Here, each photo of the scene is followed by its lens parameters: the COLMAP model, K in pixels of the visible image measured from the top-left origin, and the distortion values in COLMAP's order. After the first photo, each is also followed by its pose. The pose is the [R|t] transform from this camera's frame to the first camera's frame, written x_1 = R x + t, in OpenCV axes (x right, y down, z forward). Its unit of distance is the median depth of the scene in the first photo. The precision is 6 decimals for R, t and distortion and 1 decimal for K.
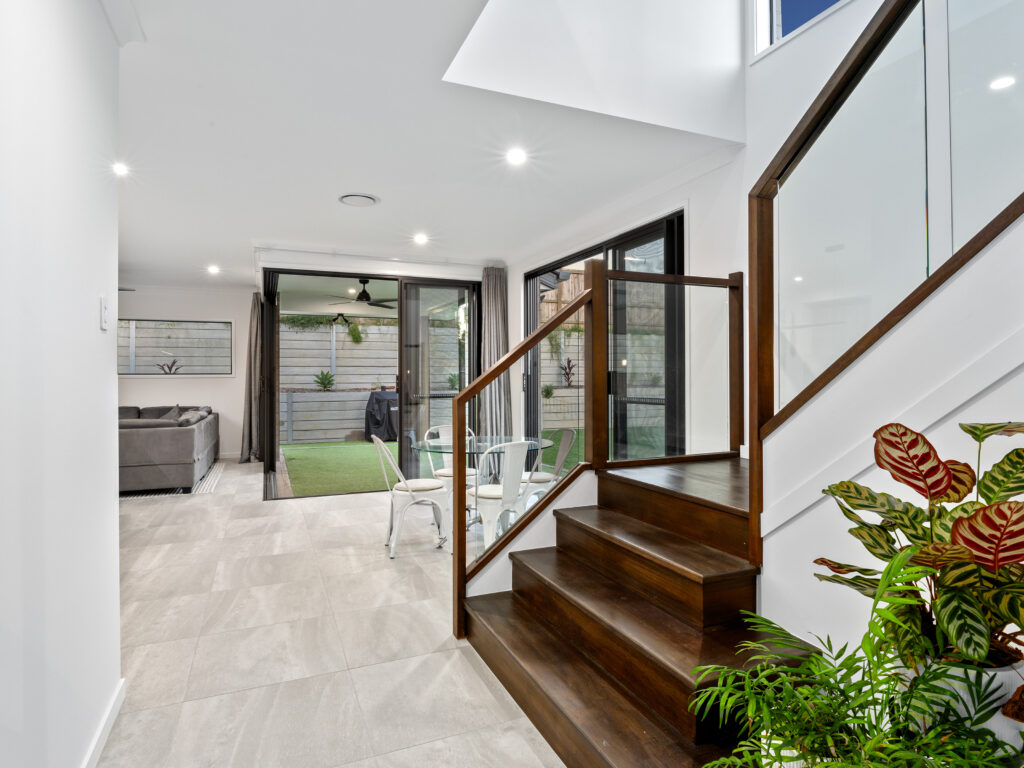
lens RADIAL K [[572.3, 0, 515.3], [0, 572.3, 376.4], [0, 0, 1]] dist [-0.019685, -0.000267]
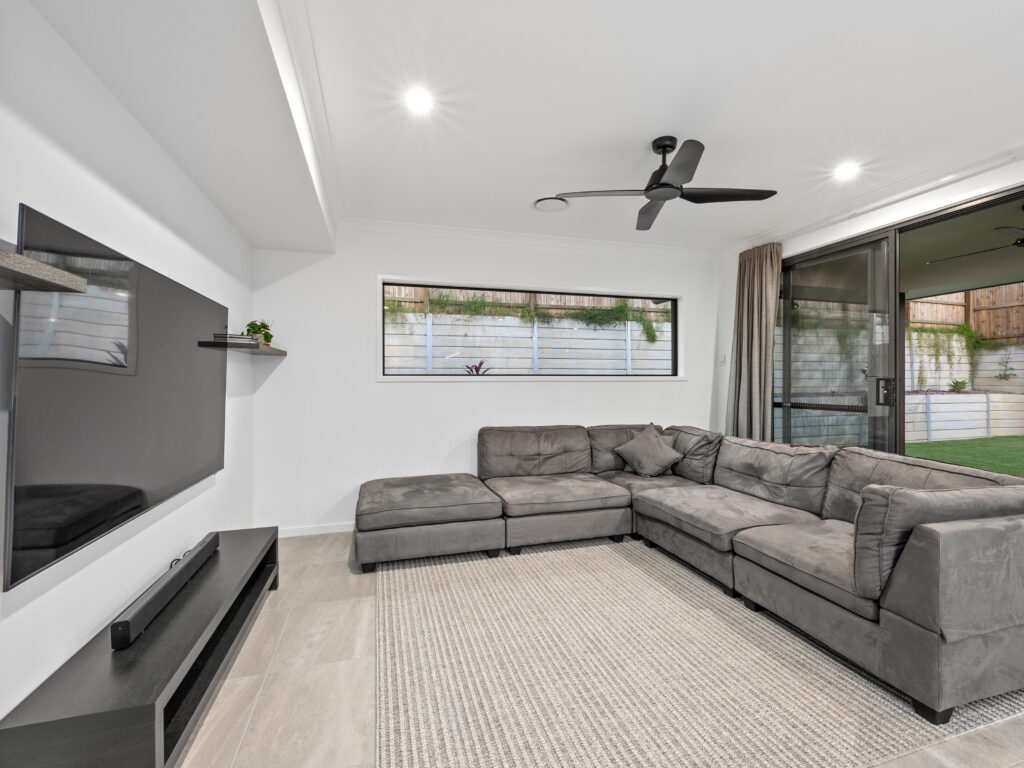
lens RADIAL K [[466.0, 0, 508.7], [0, 466.0, 382.6], [0, 0, 1]] dist [-0.001683, -0.001123]
pose [[0.991756, 0.001457, -0.128134, -0.409983], [-0.001335, 0.999999, 0.001037, 0.003018], [0.128135, -0.000857, 0.991756, 0.266805]]
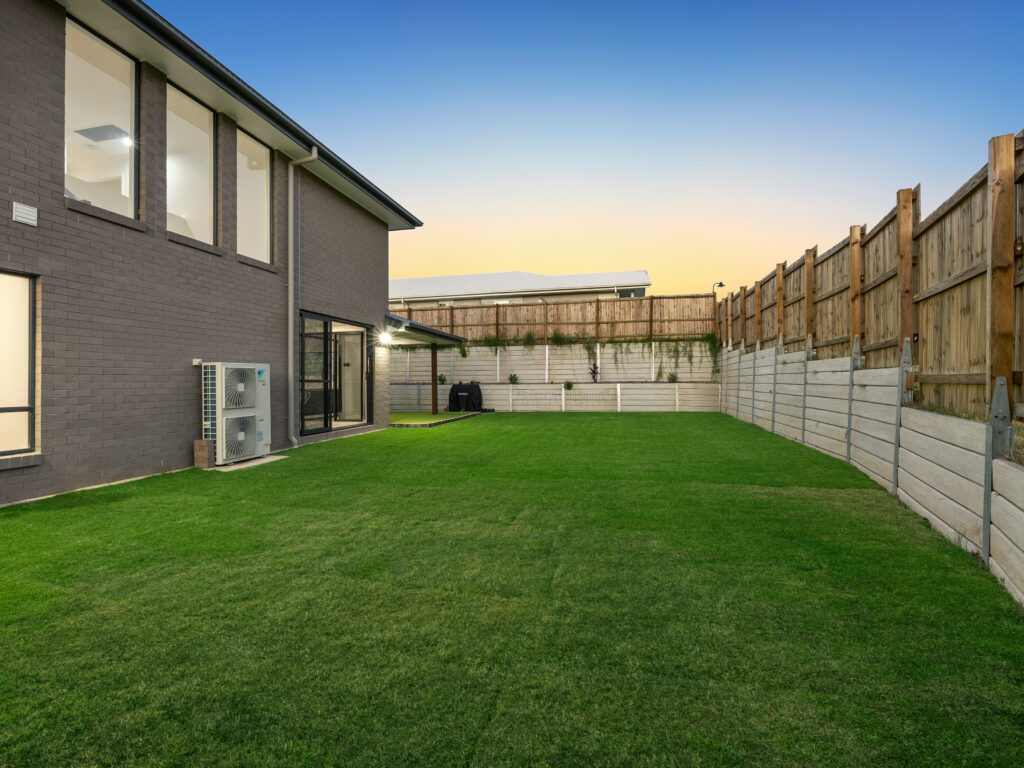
lens RADIAL K [[466.0, 0, 508.7], [0, 466.0, 382.6], [0, 0, 1]] dist [-0.001683, -0.001123]
pose [[0.797707, 0.000759, -0.603044, 0.711192], [0.004926, 0.999958, 0.007775, 0.008896], [0.603025, -0.009173, 0.797670, -0.064548]]
